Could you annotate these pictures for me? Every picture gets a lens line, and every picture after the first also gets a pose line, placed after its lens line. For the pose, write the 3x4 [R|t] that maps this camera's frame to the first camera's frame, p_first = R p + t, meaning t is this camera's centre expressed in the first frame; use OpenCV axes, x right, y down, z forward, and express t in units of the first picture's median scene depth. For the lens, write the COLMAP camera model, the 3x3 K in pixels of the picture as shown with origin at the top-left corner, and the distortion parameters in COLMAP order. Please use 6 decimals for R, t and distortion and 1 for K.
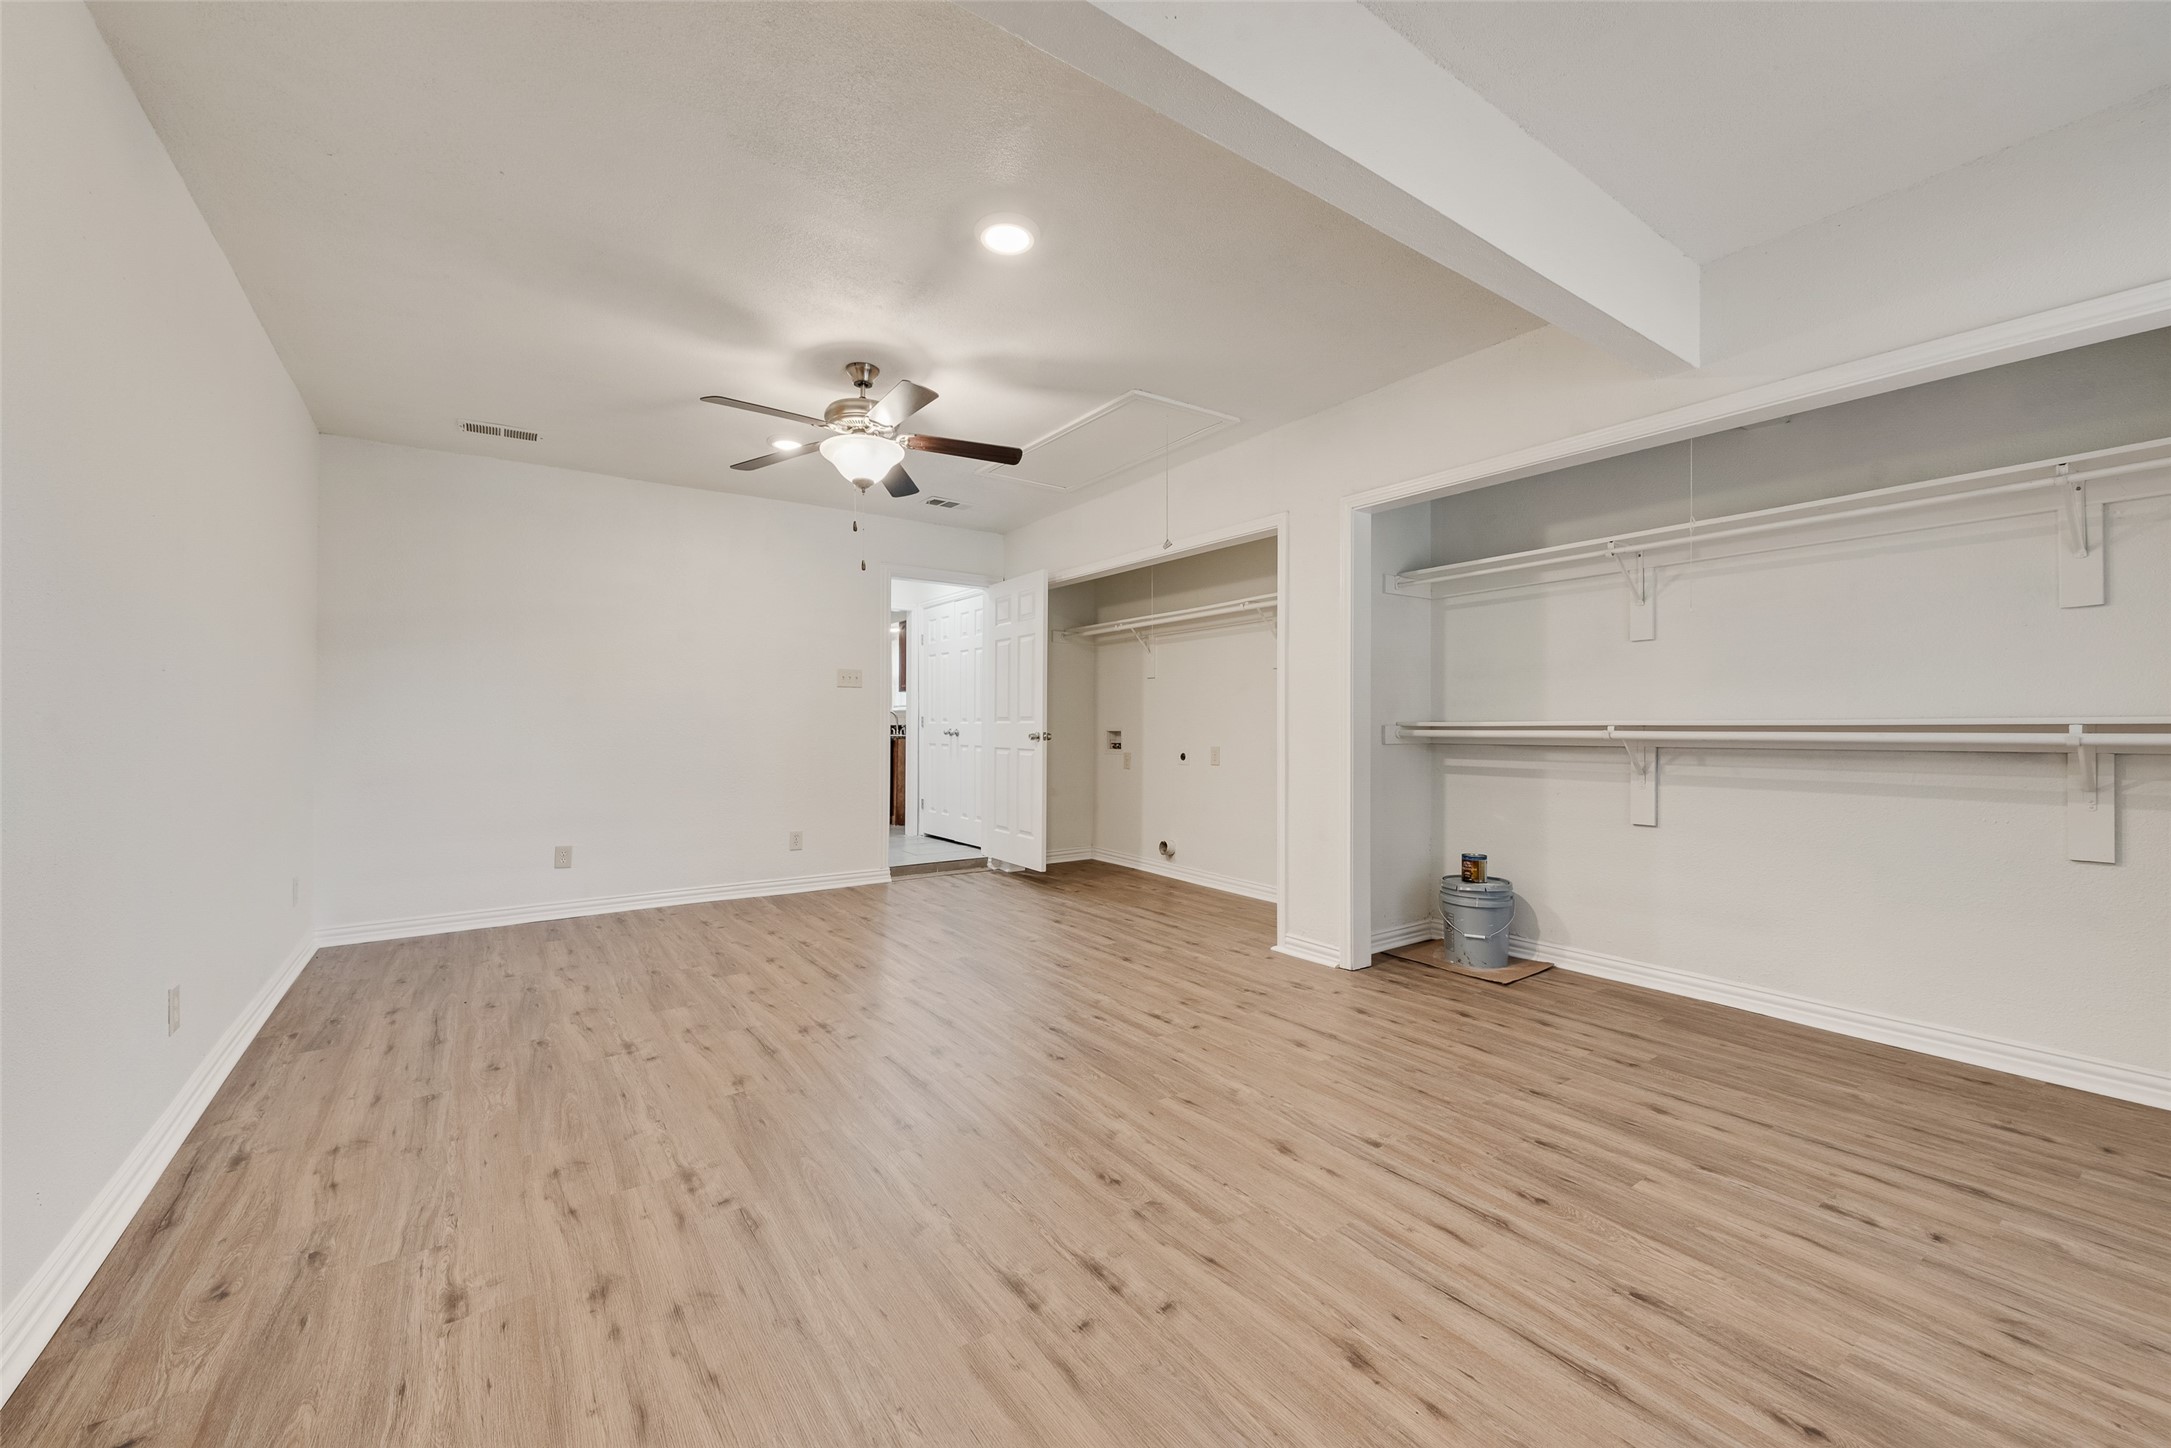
lens RADIAL K [[857.9, 0, 1084.8], [0, 857.9, 722.4], [0, 0, 1]] dist [0.013072, 0.000219]
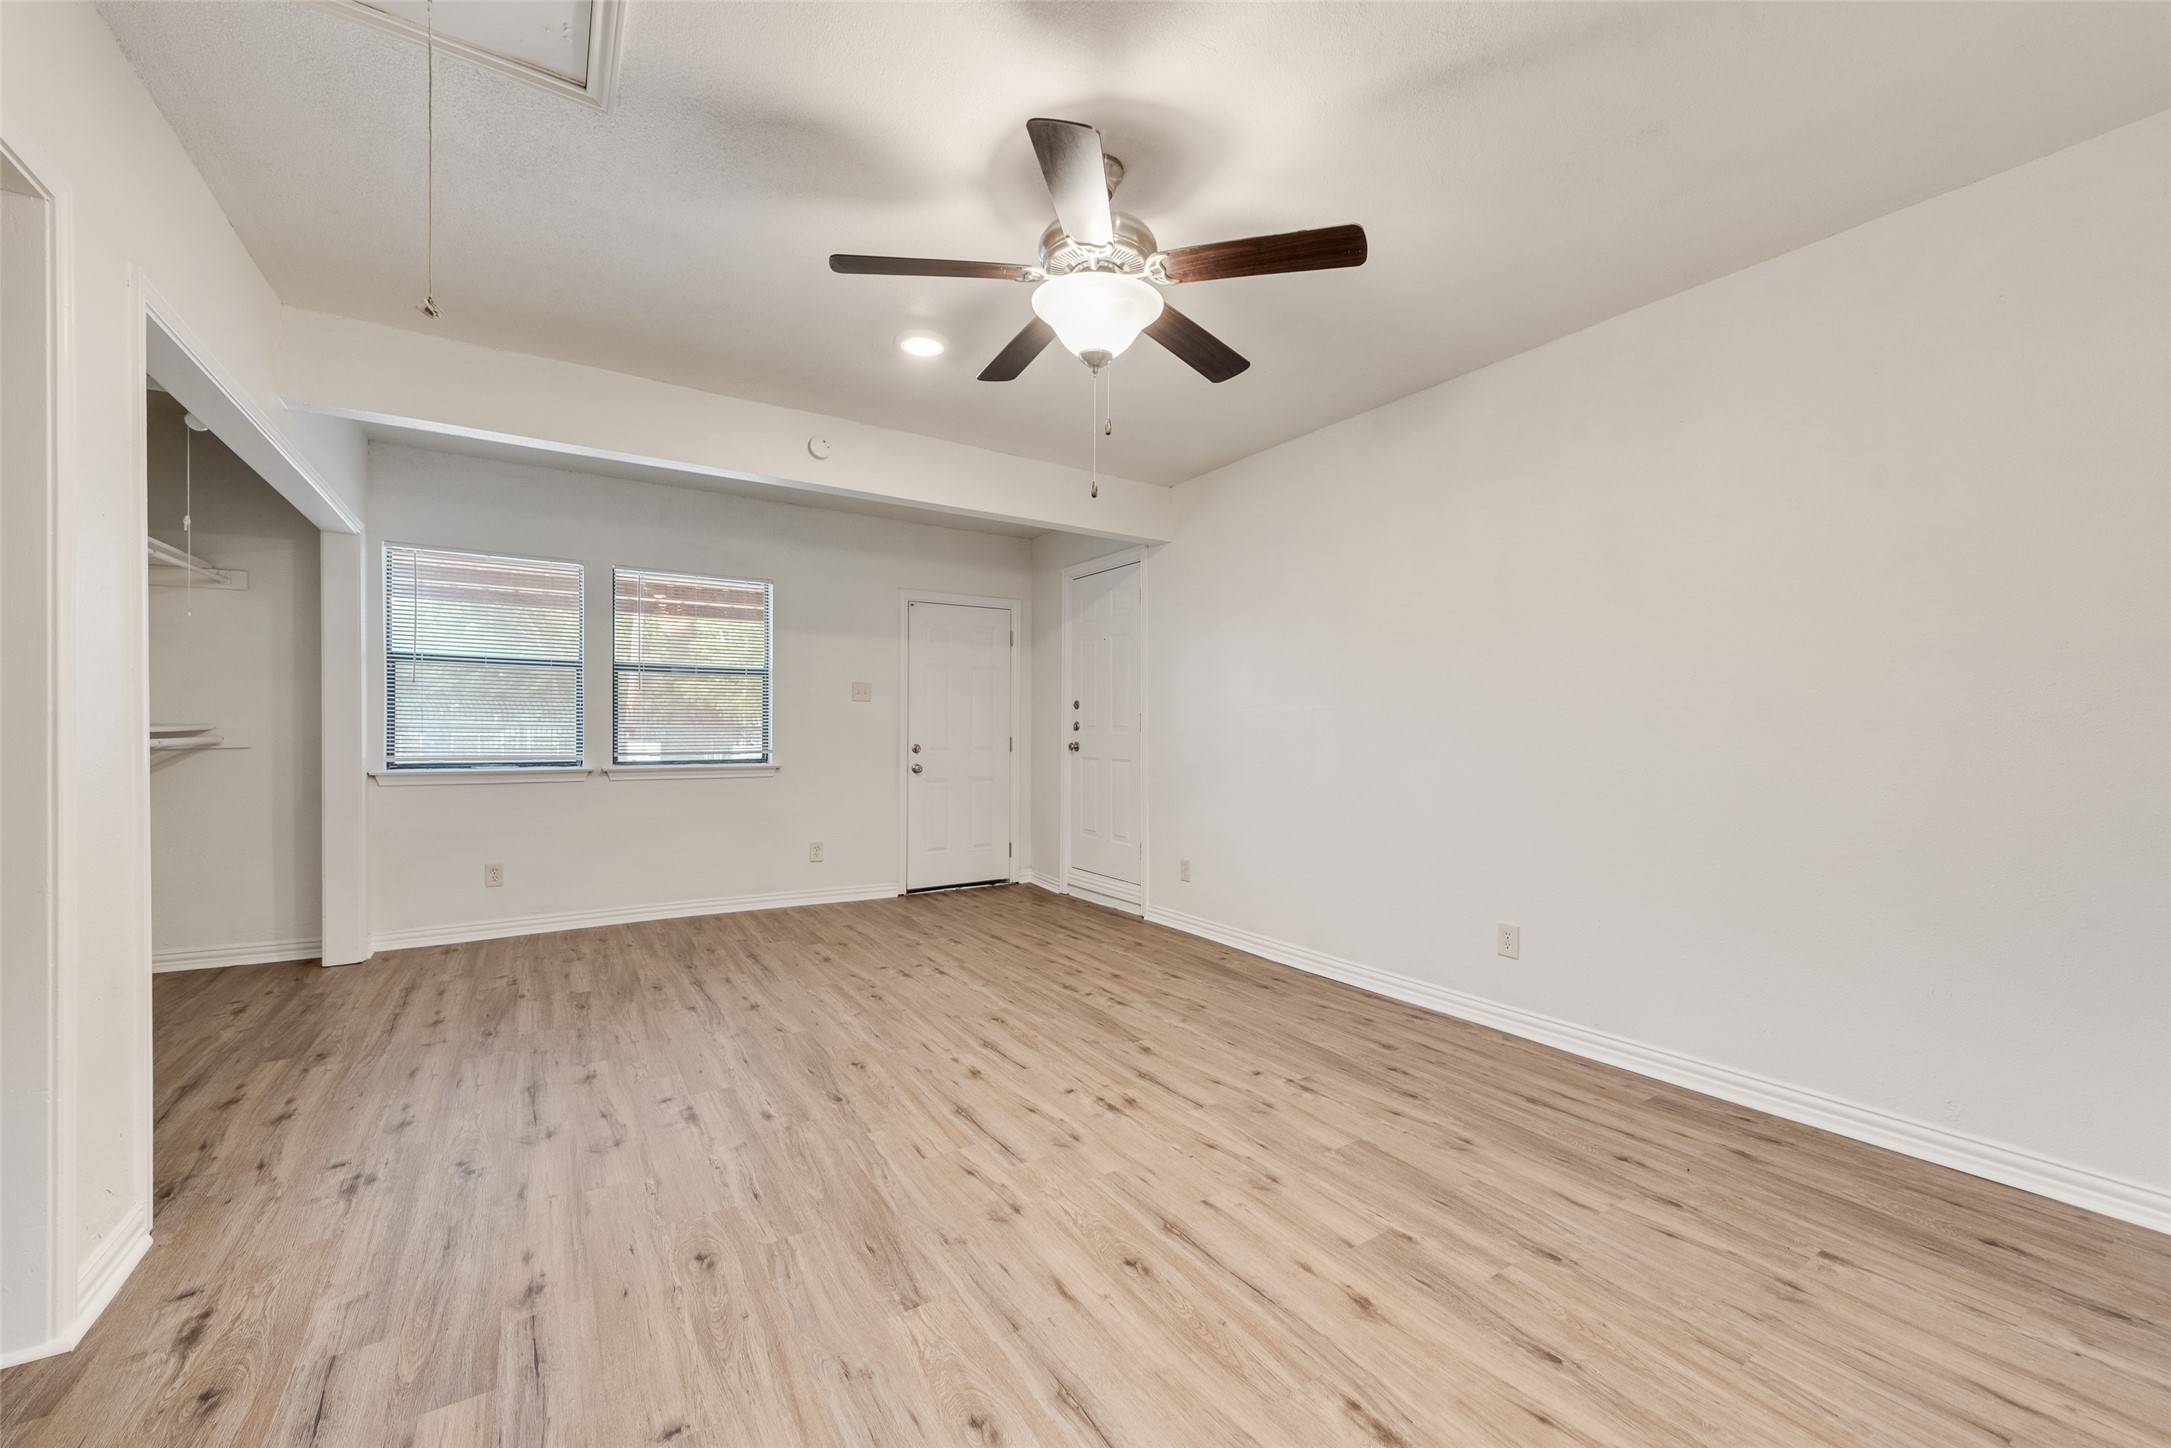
lens RADIAL K [[857.9, 0, 1073.5], [0, 857.9, 730.8], [0, 0, 1]] dist [0.013072, 0.000219]
pose [[-0.998270, -0.005717, 0.058518, -0.341155], [-0.005764, 0.999983, -0.000632, -0.005545], [-0.058514, -0.000968, -0.998286, 1.983261]]
